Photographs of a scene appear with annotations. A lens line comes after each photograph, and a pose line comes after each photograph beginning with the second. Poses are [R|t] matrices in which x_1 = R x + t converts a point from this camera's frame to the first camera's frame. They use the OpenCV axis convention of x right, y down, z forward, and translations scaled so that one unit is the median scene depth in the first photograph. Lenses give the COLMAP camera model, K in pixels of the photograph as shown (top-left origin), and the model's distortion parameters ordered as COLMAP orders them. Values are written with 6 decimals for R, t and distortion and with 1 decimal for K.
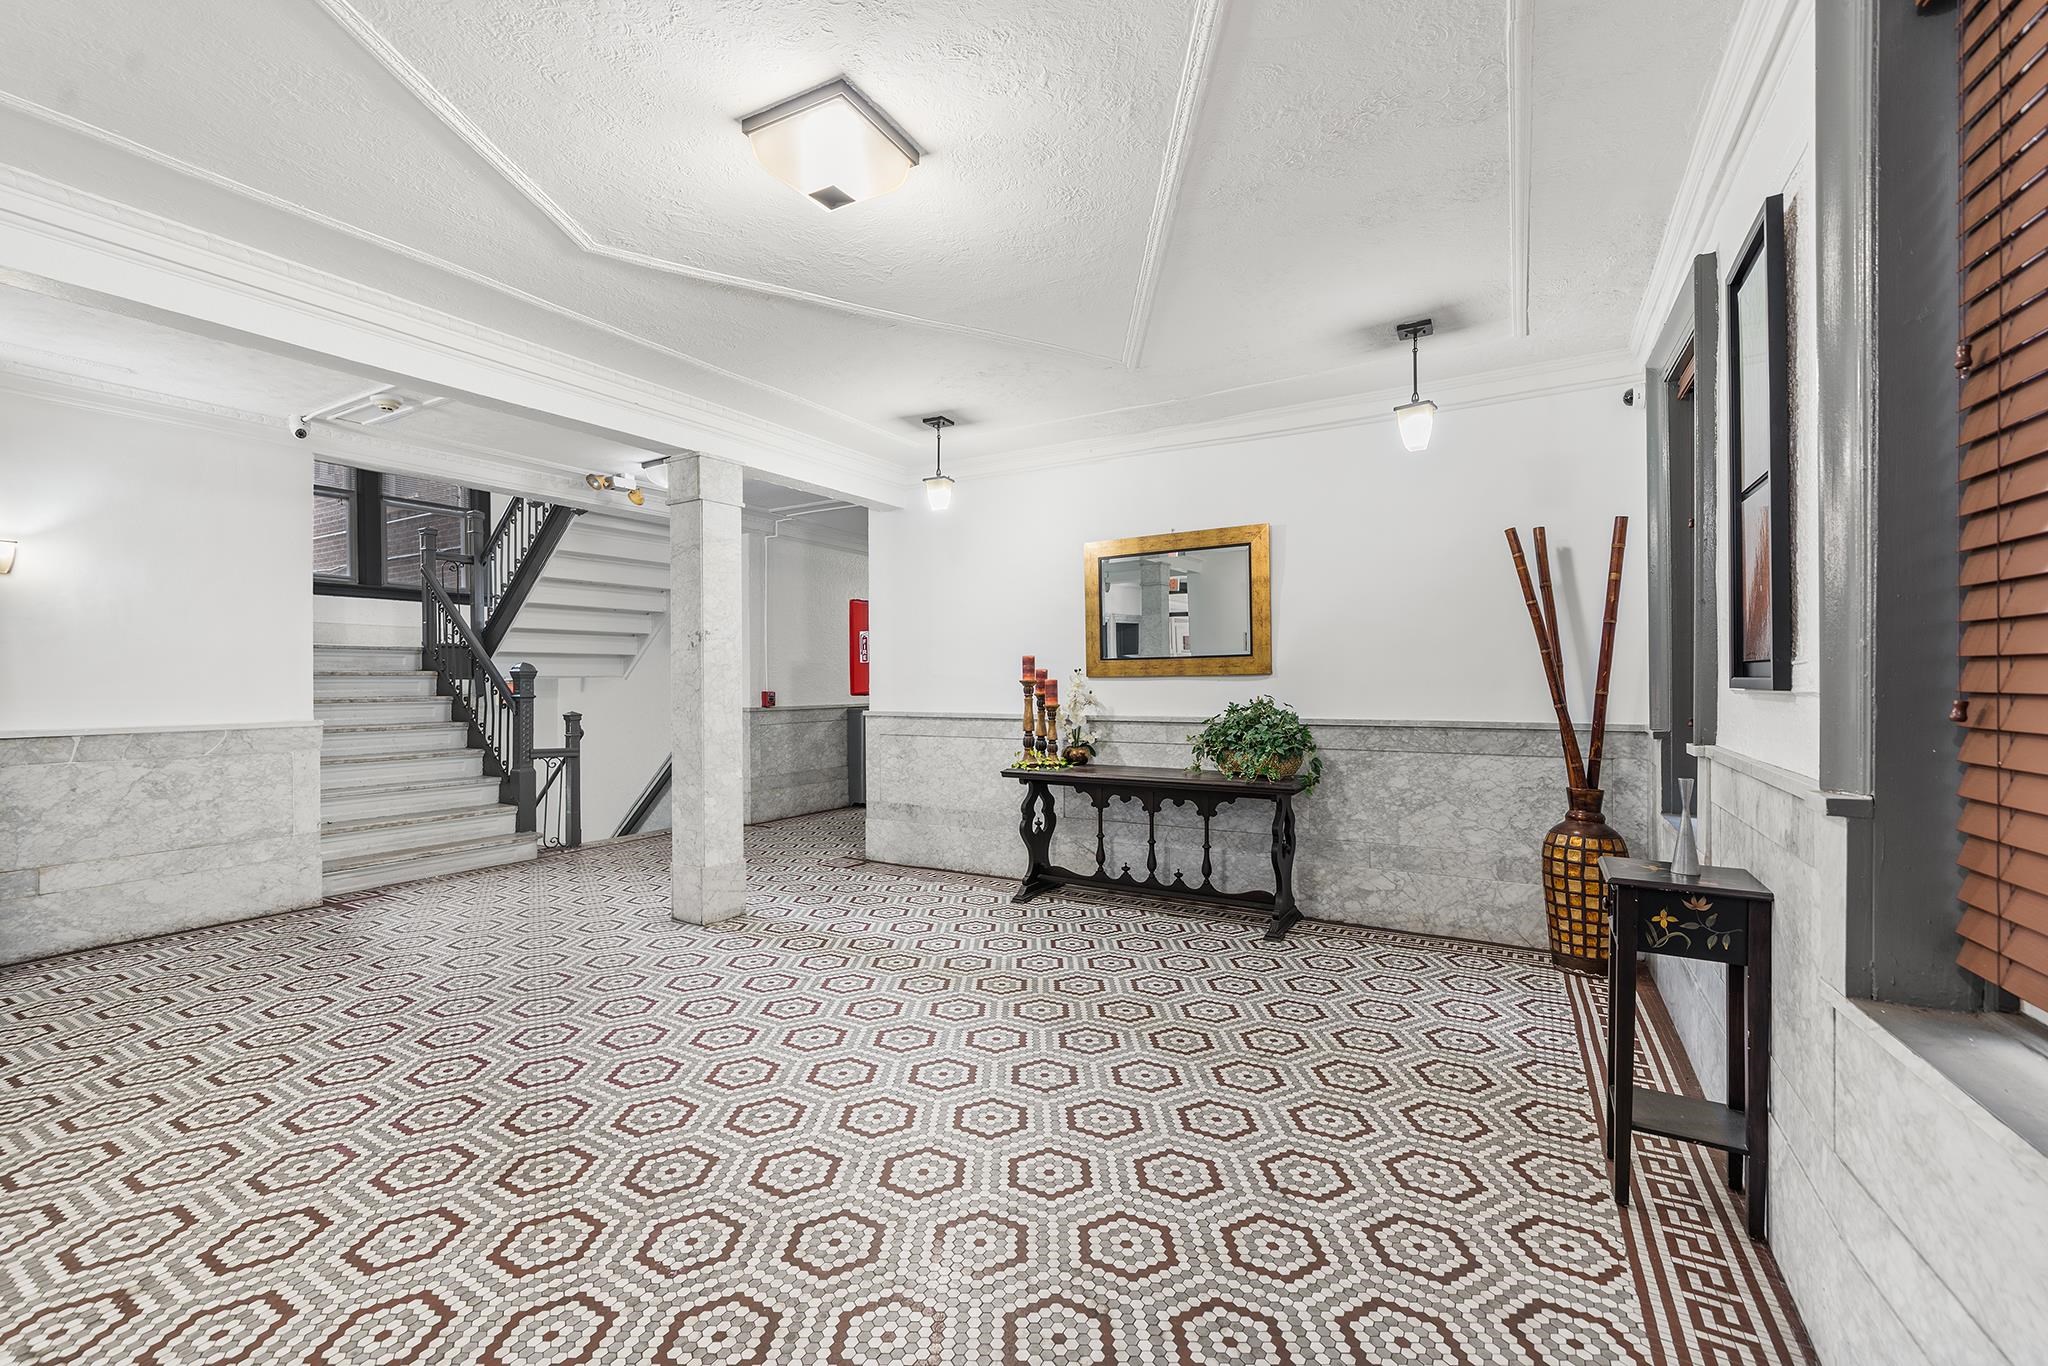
lens RADIAL K [[864.8, 0, 992.9], [0, 864.8, 679.8], [0, 0, 1]] dist [-0.002598, -0.000039]
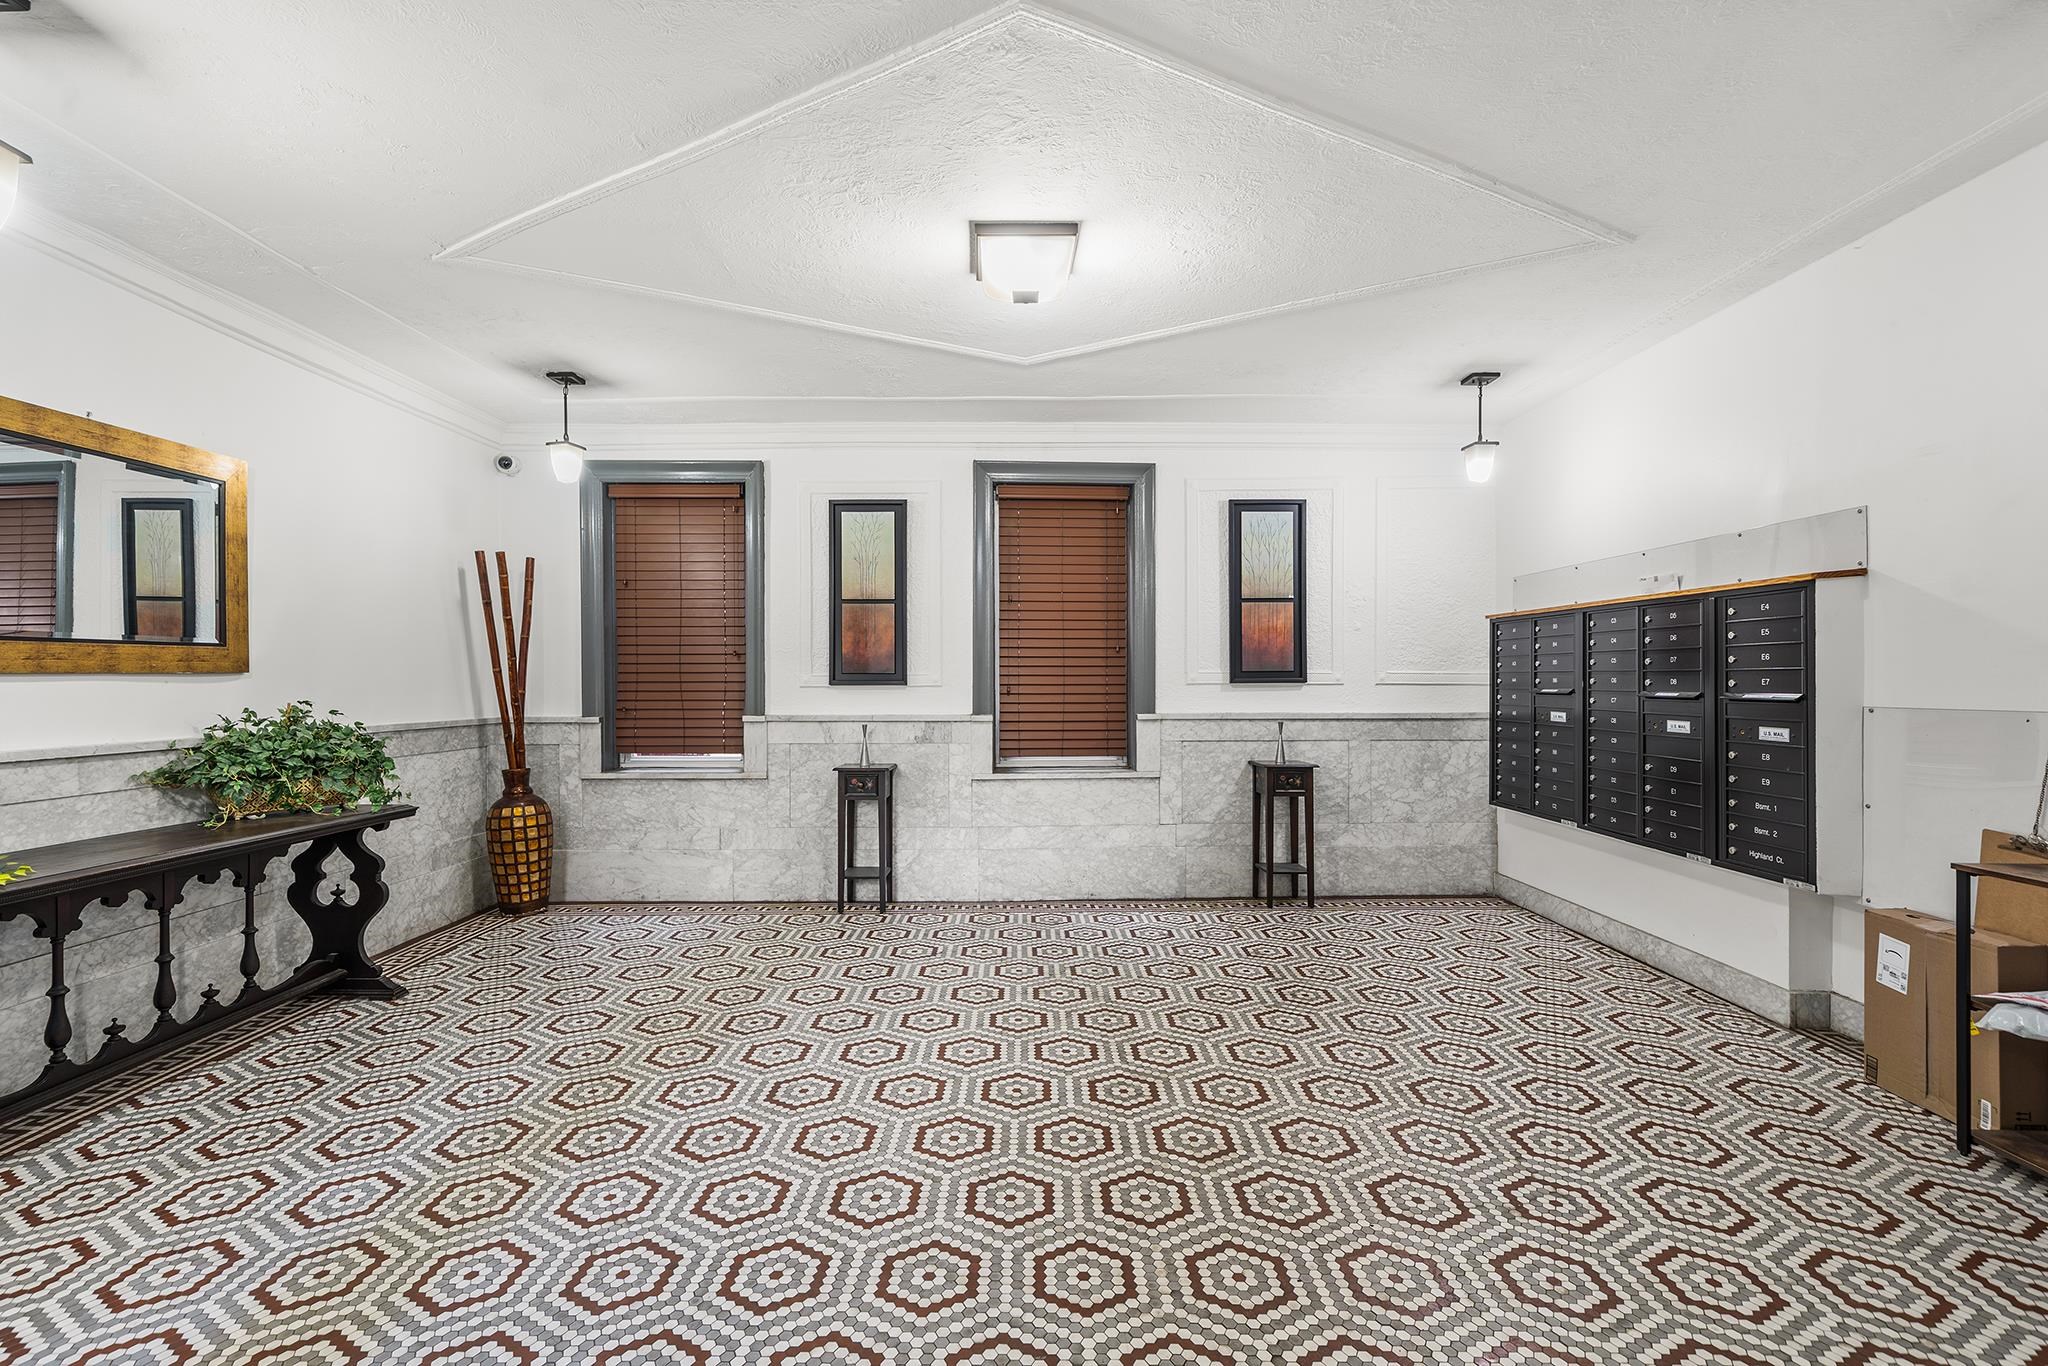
lens RADIAL K [[908.5, 0, 1024.0], [0, 908.5, 683.0], [0, 0, 1]] dist [-0.000901, 0.000207]
pose [[-0.522827, 0.003367, 0.852432, -0.671952], [0.002732, 0.999994, -0.002275, 0.004878], [-0.852434, 0.001139, -0.522833, 0.868116]]
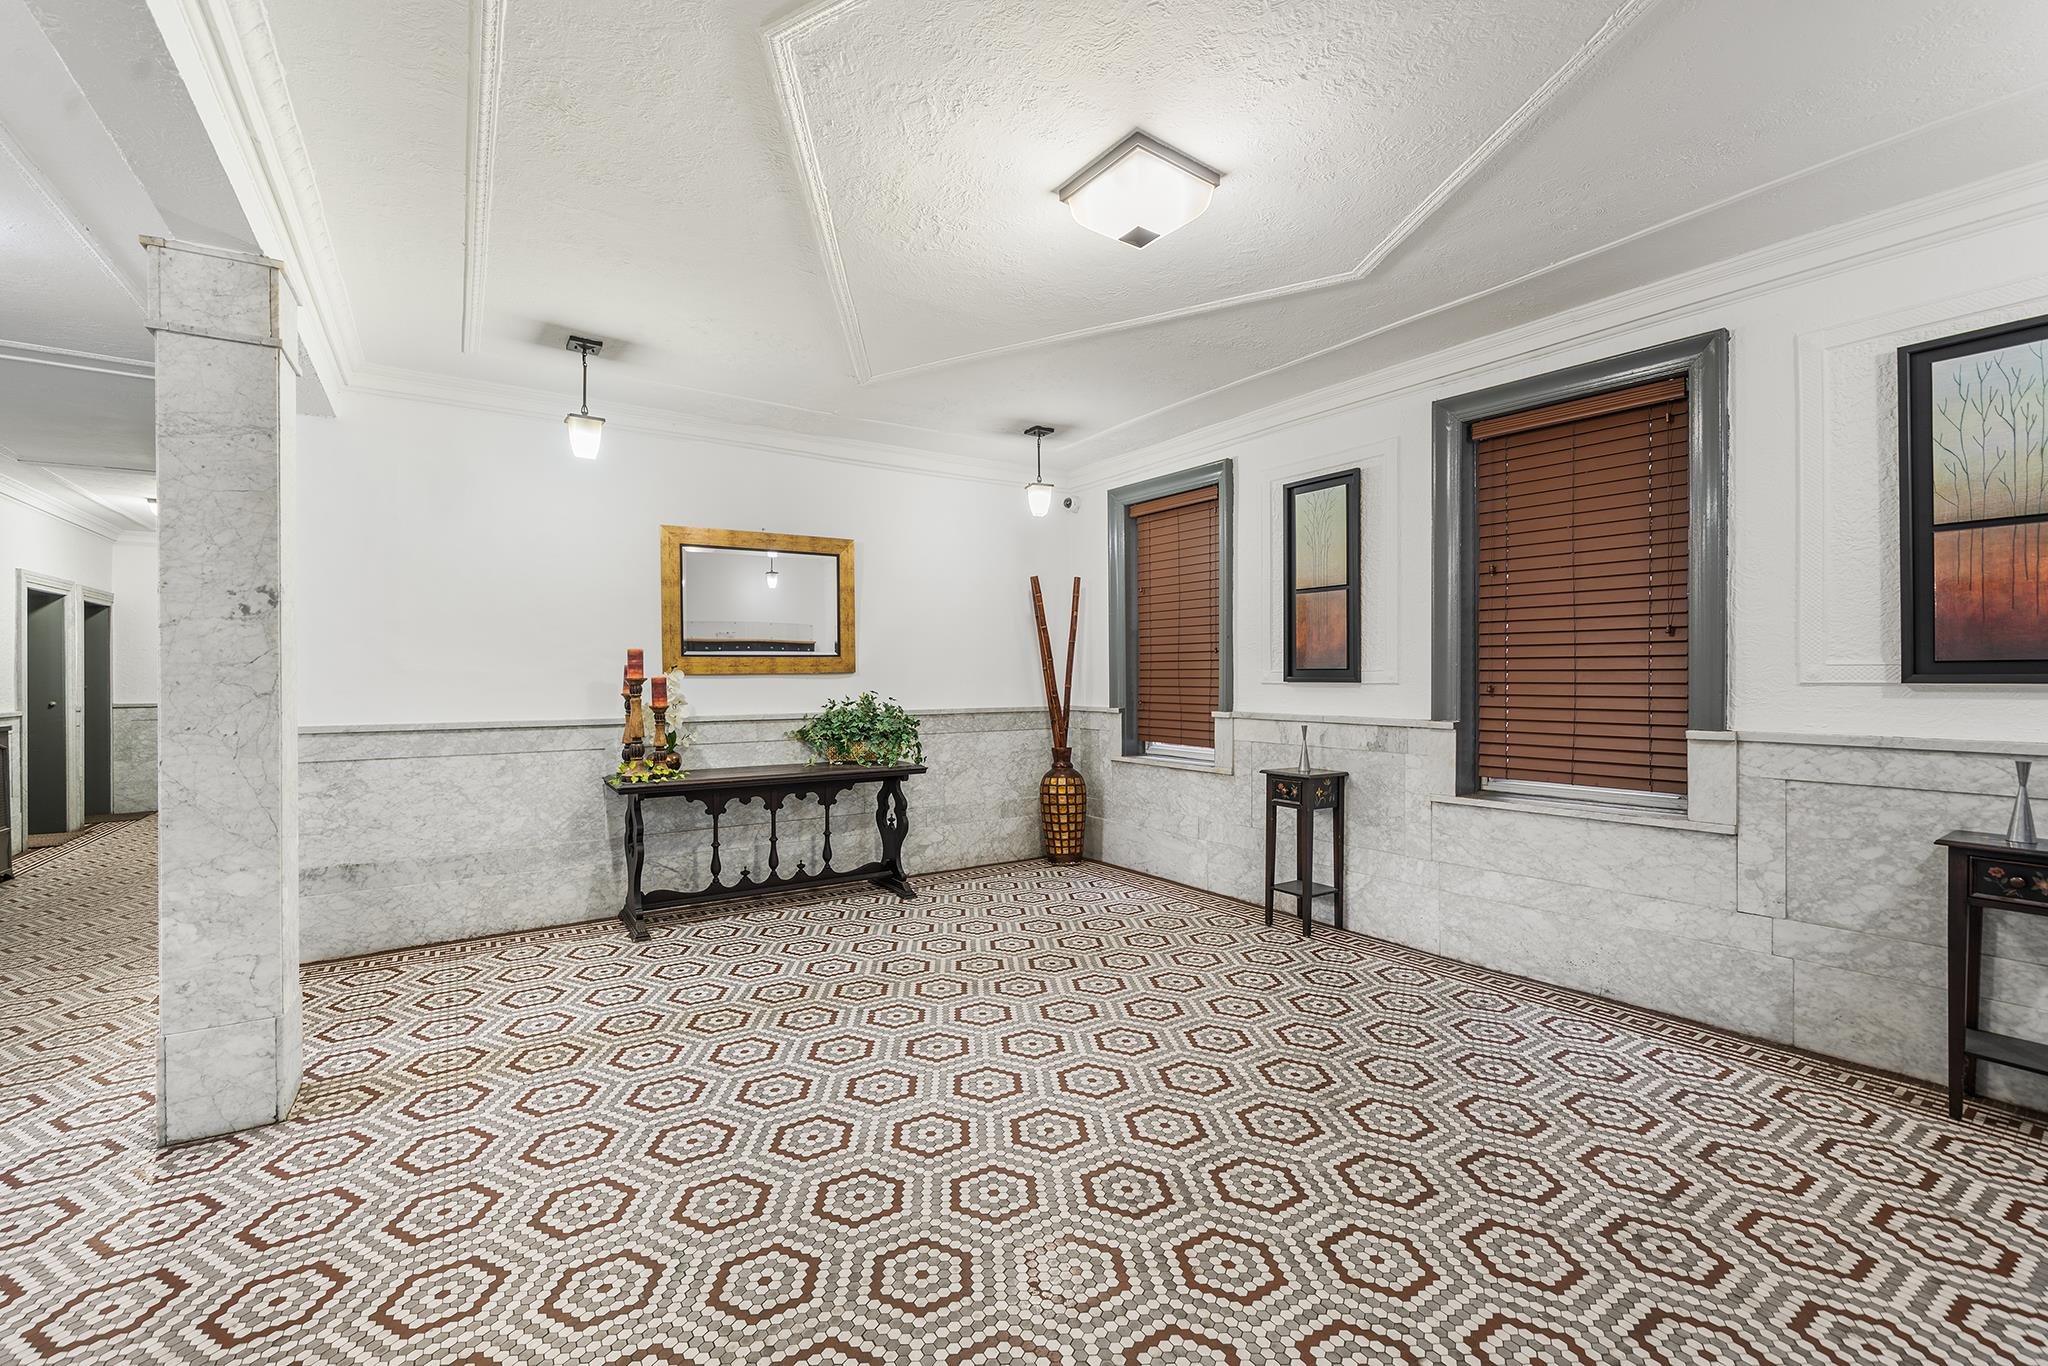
lens RADIAL K [[864.8, 0, 992.9], [0, 864.8, 679.8], [0, 0, 1]] dist [-0.002598, -0.000039]
pose [[0.435135, -0.000500, 0.900365, -0.639306], [-0.000983, 0.999999, 0.001031, 0.000873], [-0.900365, -0.001334, 0.435134, 0.351797]]
